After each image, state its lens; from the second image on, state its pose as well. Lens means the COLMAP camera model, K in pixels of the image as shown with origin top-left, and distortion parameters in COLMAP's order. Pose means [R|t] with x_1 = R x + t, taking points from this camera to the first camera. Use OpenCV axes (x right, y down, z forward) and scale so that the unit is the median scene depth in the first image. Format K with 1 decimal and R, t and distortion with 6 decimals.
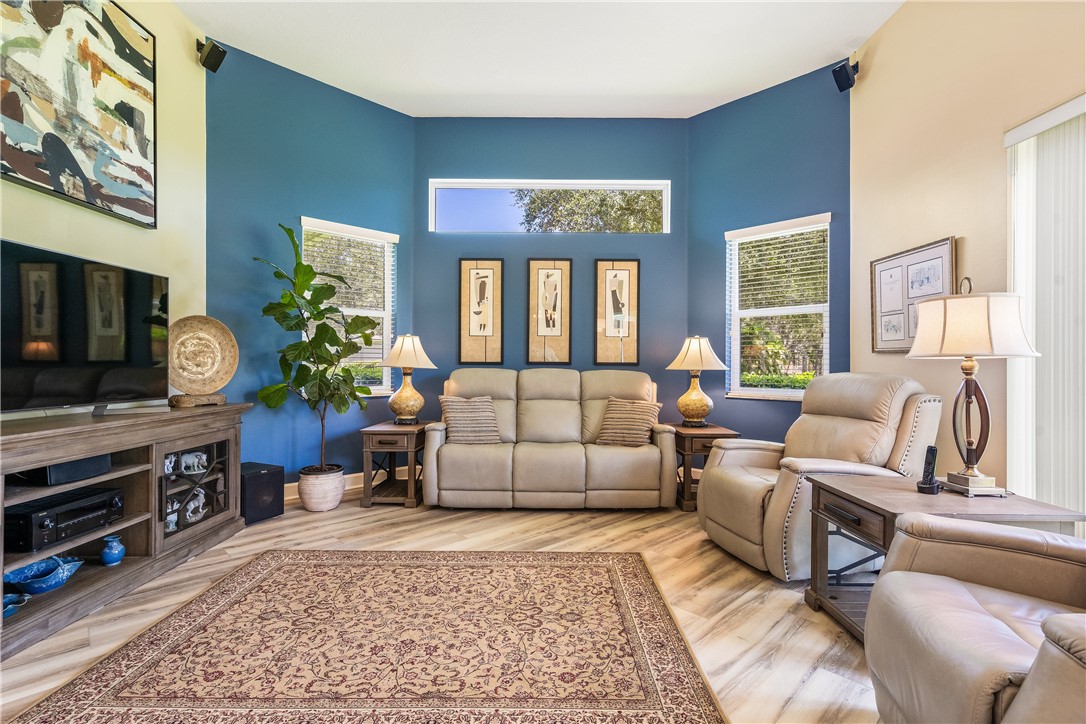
lens RADIAL K [[501.4, 0, 543.8], [0, 501.4, 363.3], [0, 0, 1]] dist [-0.006413, 0.000798]
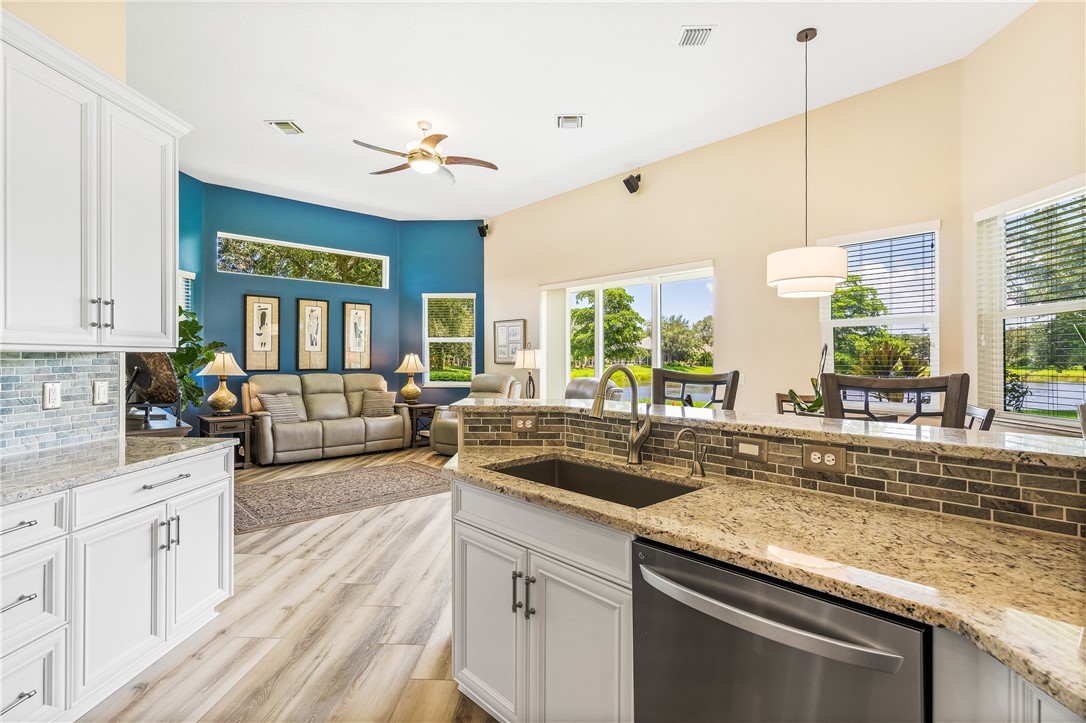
lens RADIAL K [[501.4, 0, 544.3], [0, 501.4, 358.8], [0, 0, 1]] dist [-0.006413, 0.000798]
pose [[0.732623, -0.004087, 0.680623, -0.555368], [0.003240, 0.999992, 0.002517, -0.037769], [-0.680627, 0.000361, 0.732630, -0.619460]]
